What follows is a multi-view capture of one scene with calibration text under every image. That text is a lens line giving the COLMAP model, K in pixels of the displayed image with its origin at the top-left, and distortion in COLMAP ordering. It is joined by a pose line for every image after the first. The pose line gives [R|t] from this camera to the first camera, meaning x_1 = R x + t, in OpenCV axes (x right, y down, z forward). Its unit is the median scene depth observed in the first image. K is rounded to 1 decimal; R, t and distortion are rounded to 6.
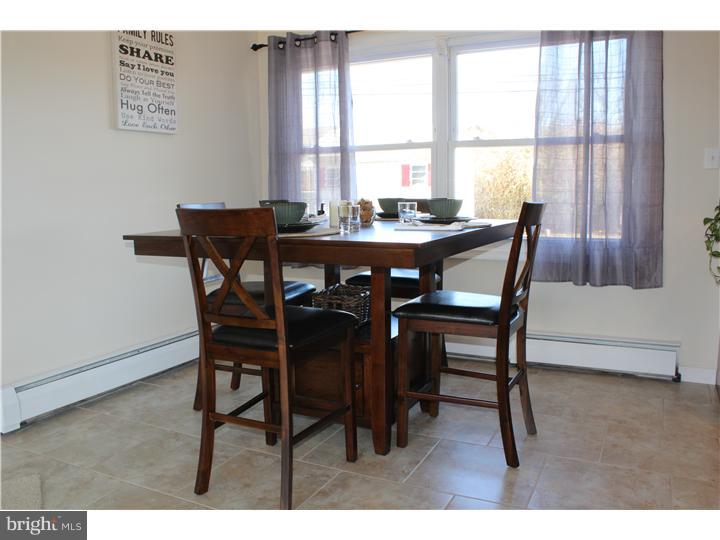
lens RADIAL K [[609.2, 0, 357.5], [0, 609.2, 248.2], [0, 0, 1]] dist [-0.073556, 0.006055]
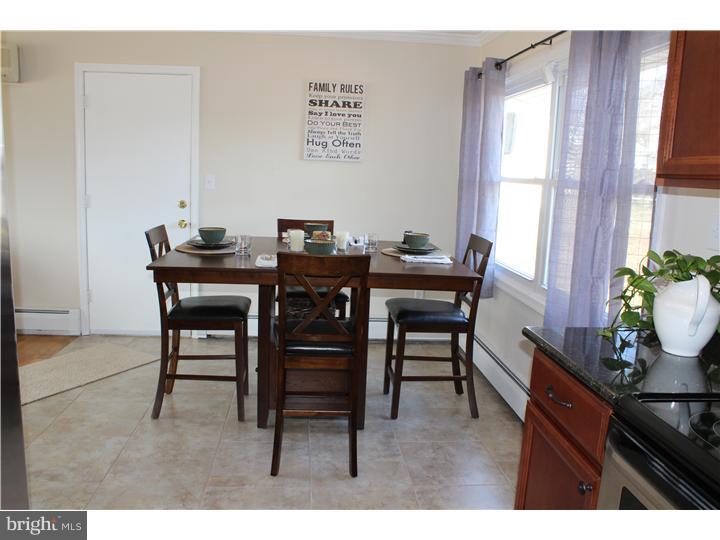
lens RADIAL K [[609.2, 0, 357.5], [0, 609.2, 248.2], [0, 0, 1]] dist [-0.073556, 0.006055]
pose [[0.515616, 0.152133, -0.843205, 0.872682], [-0.133070, 0.986388, 0.096595, -0.140647], [0.846423, 0.062399, 0.528842, 0.341418]]
